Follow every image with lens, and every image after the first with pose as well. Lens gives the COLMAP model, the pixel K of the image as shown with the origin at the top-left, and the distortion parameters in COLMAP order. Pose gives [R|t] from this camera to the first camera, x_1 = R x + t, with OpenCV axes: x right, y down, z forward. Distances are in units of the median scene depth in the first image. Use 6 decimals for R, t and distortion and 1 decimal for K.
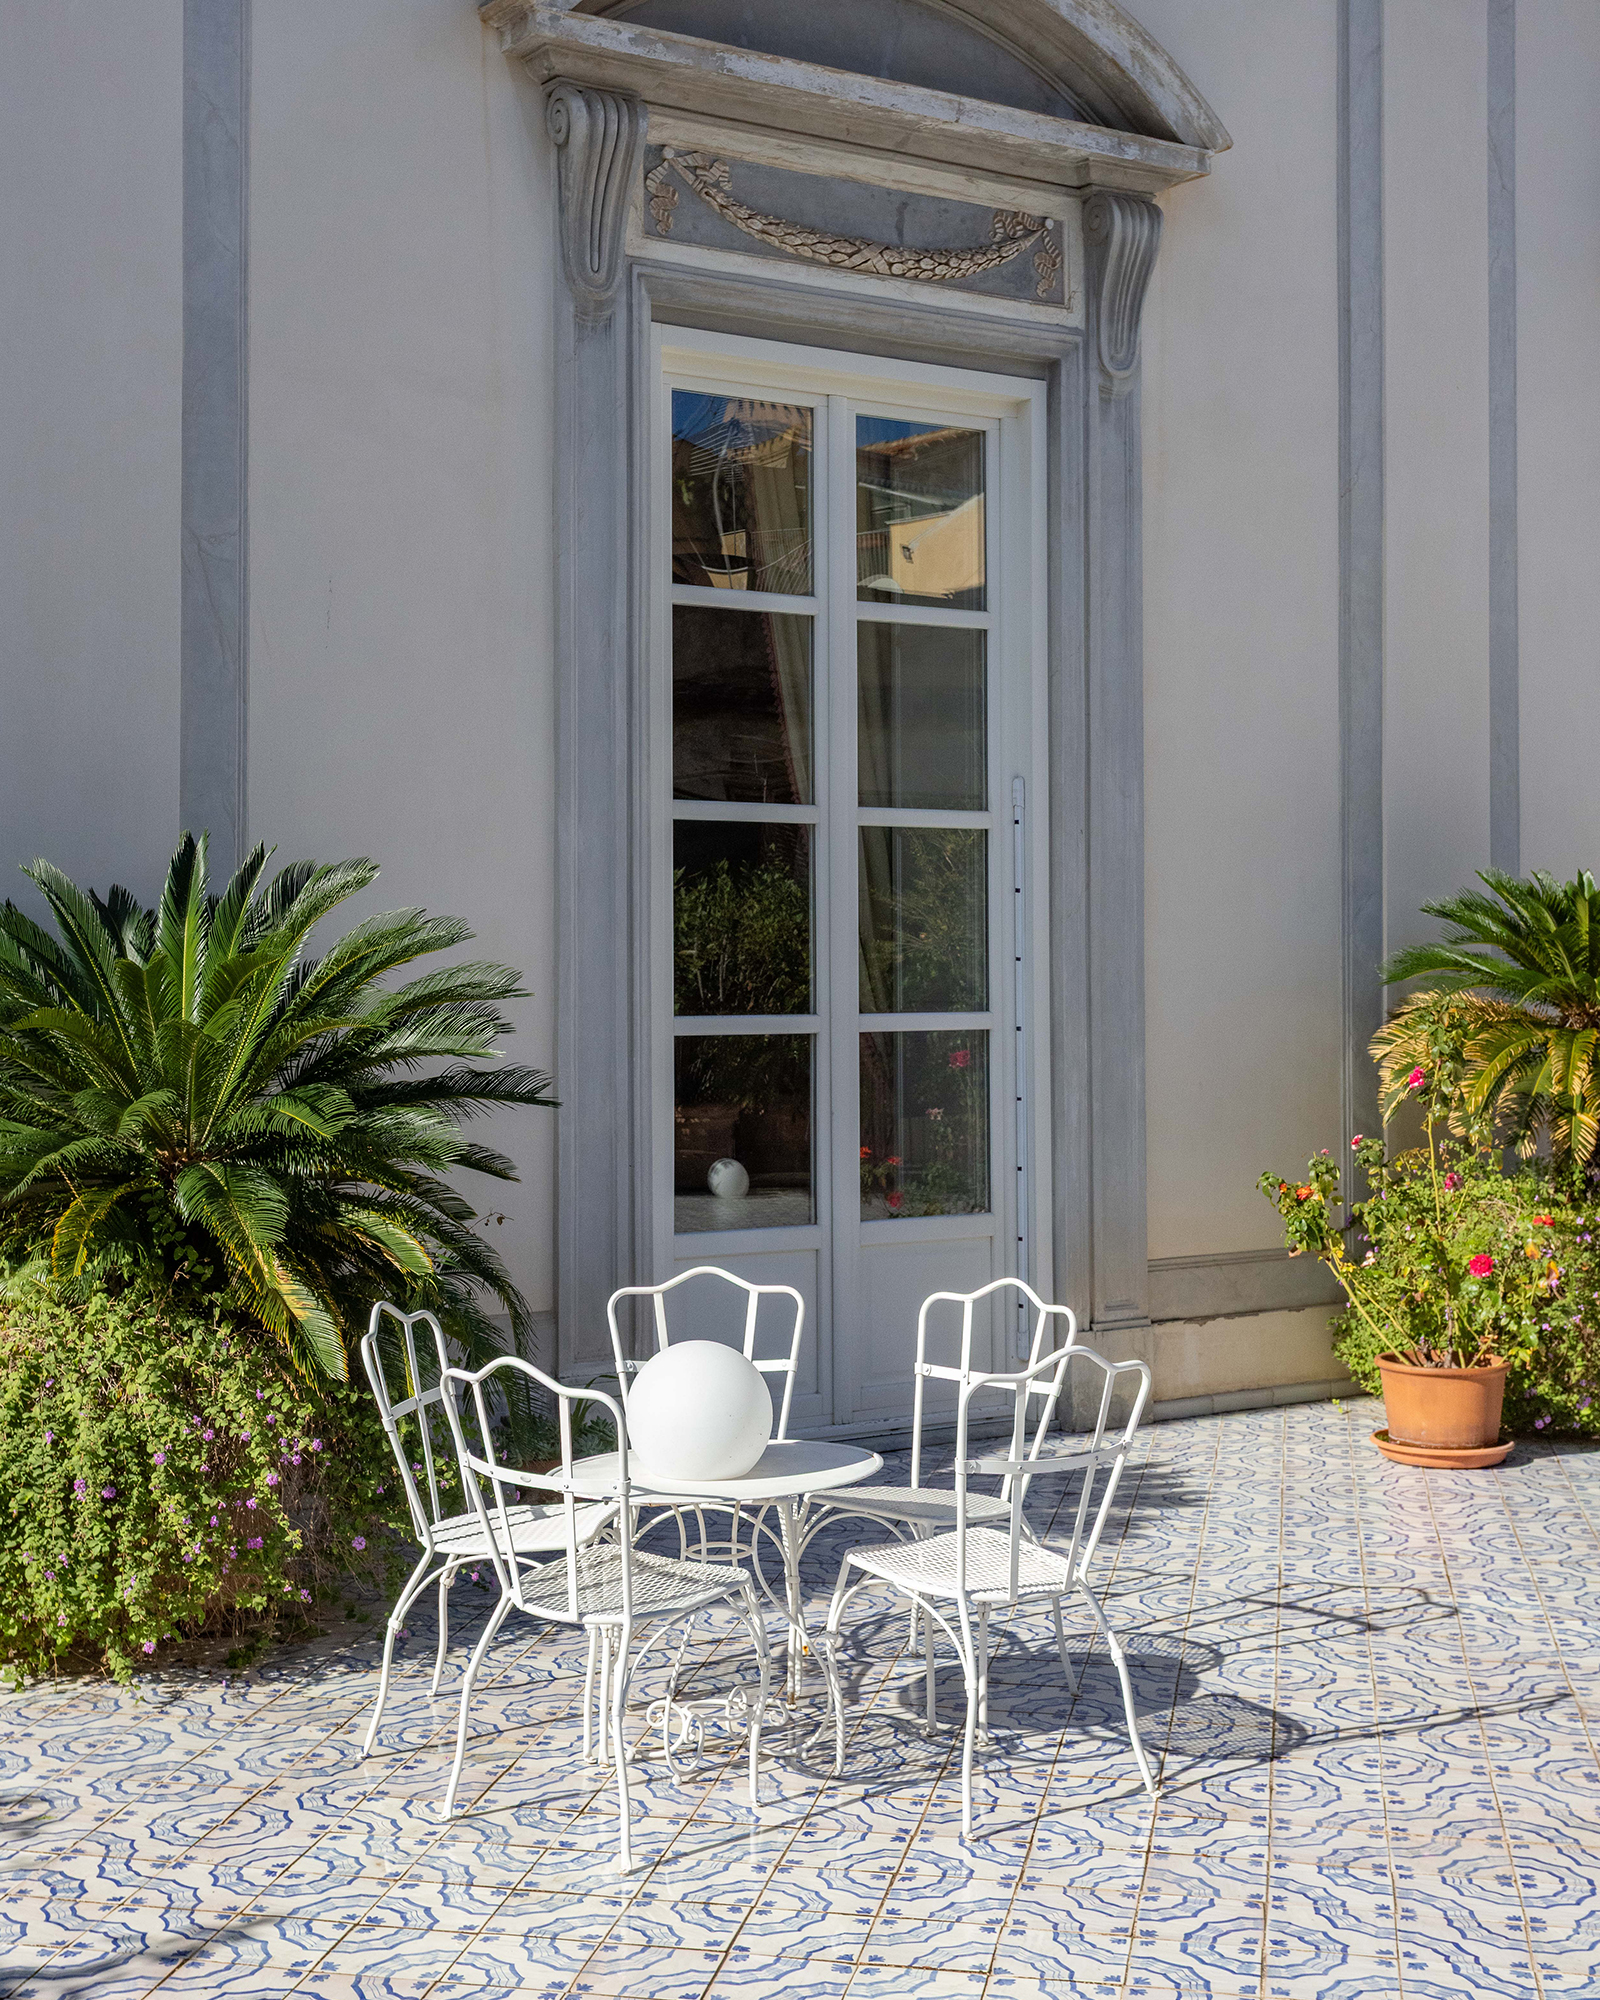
lens RADIAL K [[2672.4, 0, 673.2], [0, 2672.4, 904.7], [0, 0, 1]] dist [0.008014, 0.000000]
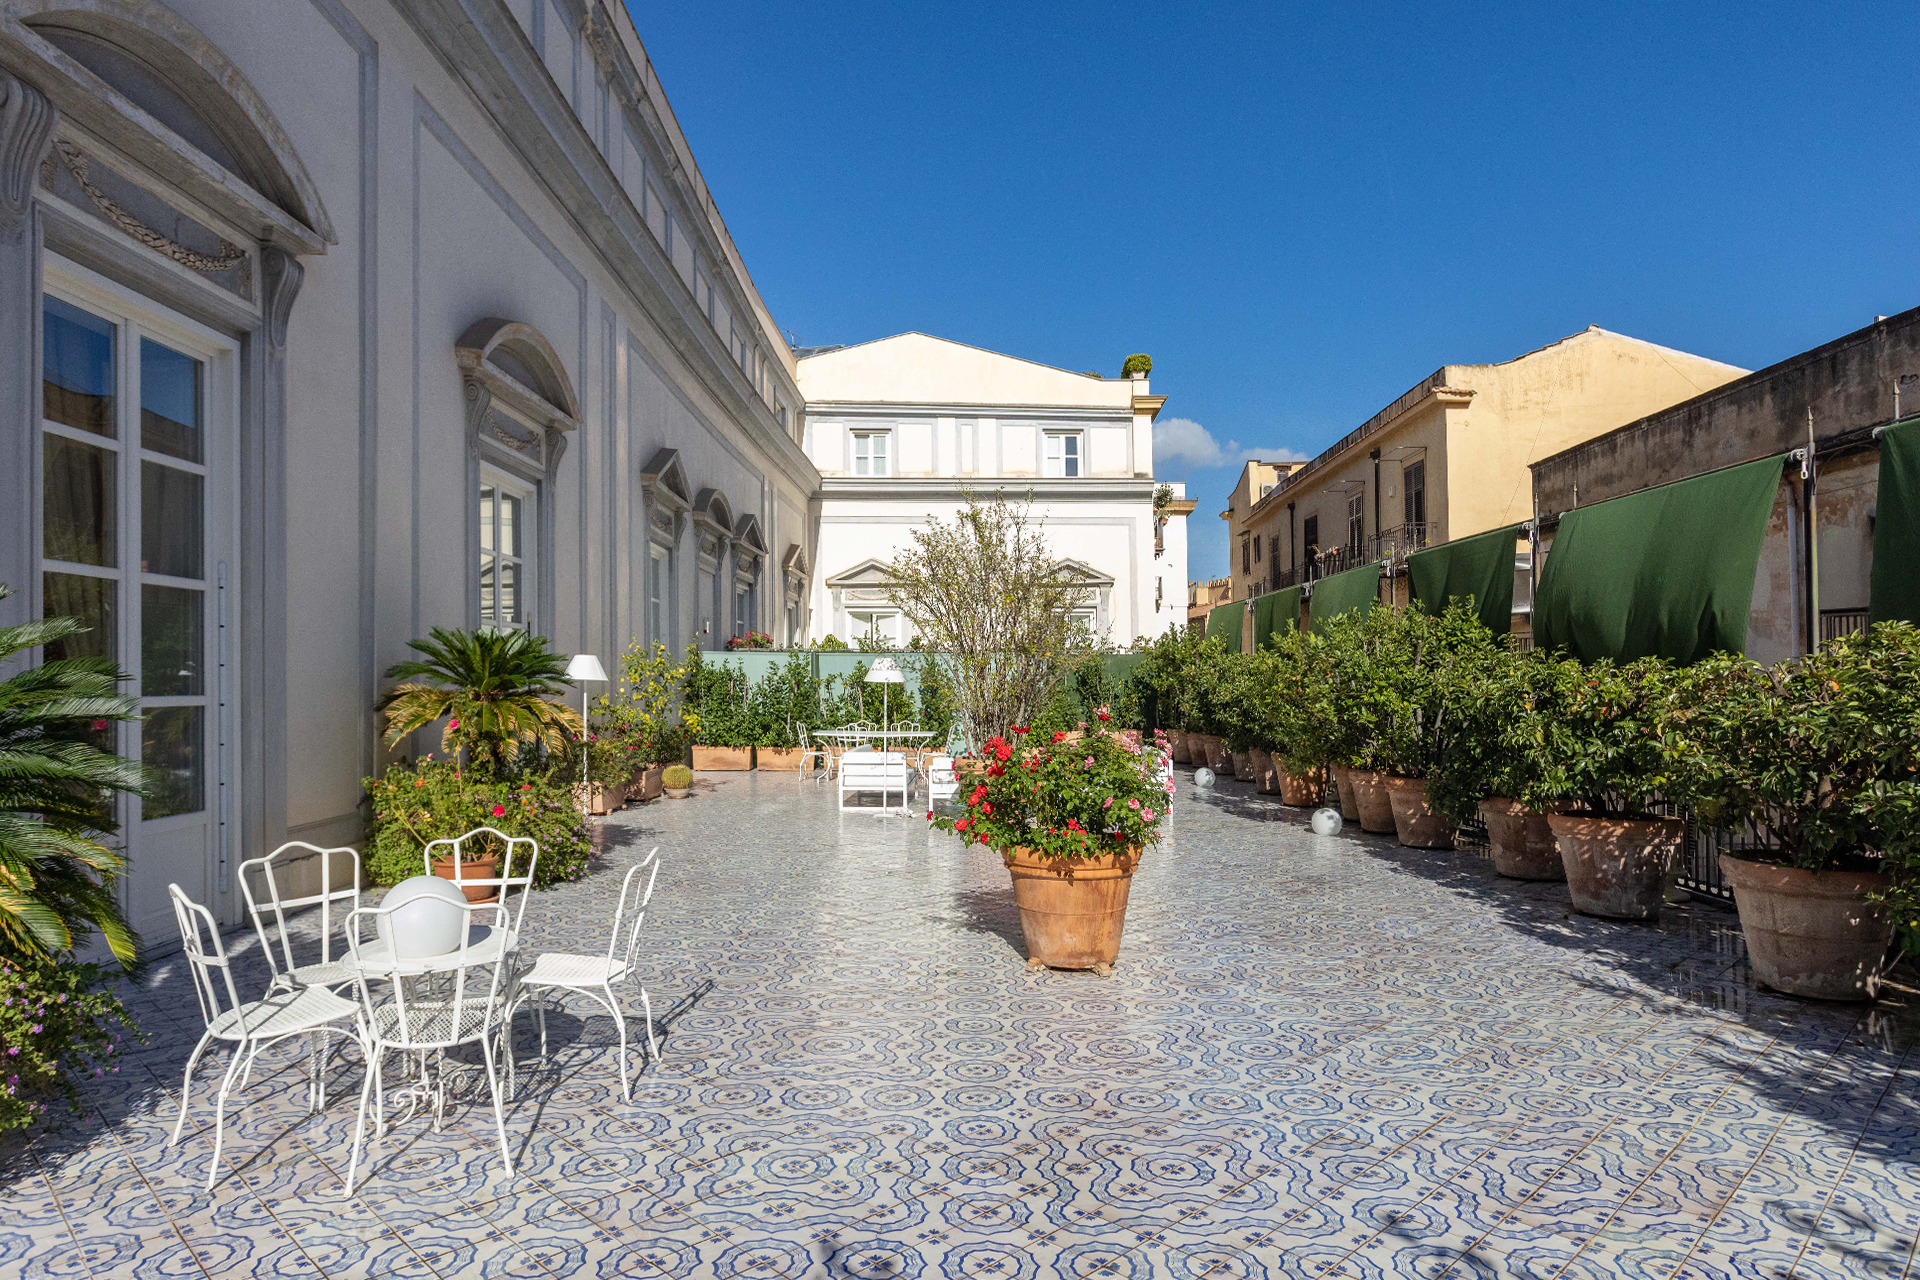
lens RADIAL K [[1150.2, 0, 963.3], [0, 1150.2, 665.9], [0, 0, 1]] dist [-0.003046, 0.002709]
pose [[0.532449, 0.013473, 0.846355, -0.278878], [-0.020661, 0.999782, -0.002917, 0.014157], [-0.846210, -0.015933, 0.532611, 0.199605]]
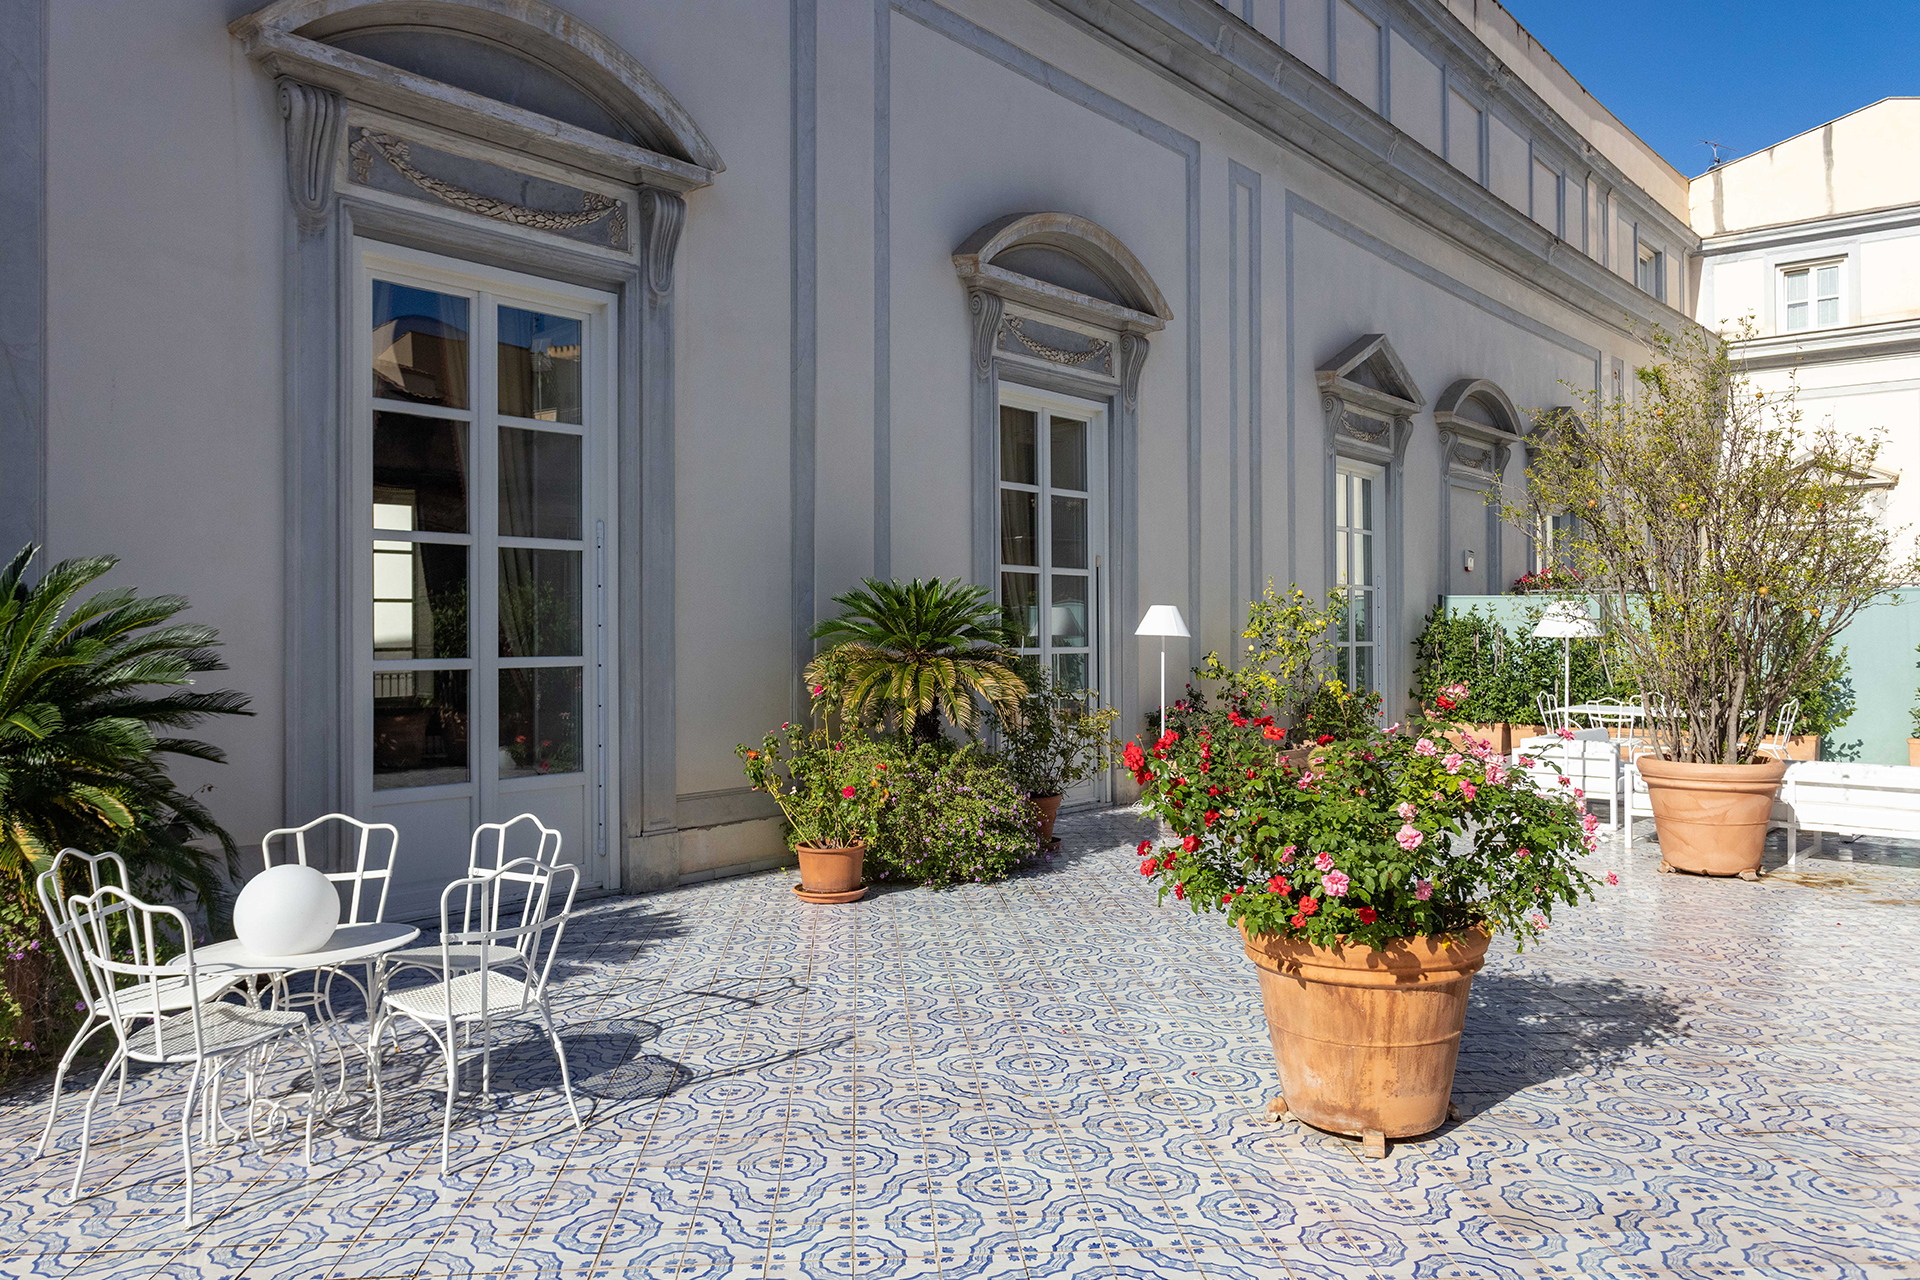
lens RADIAL K [[1379.7, 0, 950.0], [0, 1379.7, 628.9], [0, 0, 1]] dist [-0.001273, 0.005800]
pose [[0.955184, -0.001880, 0.296006, 0.089250], [-0.002909, 0.999872, 0.015738, 0.008459], [-0.295998, -0.015894, 0.955056, 0.081920]]
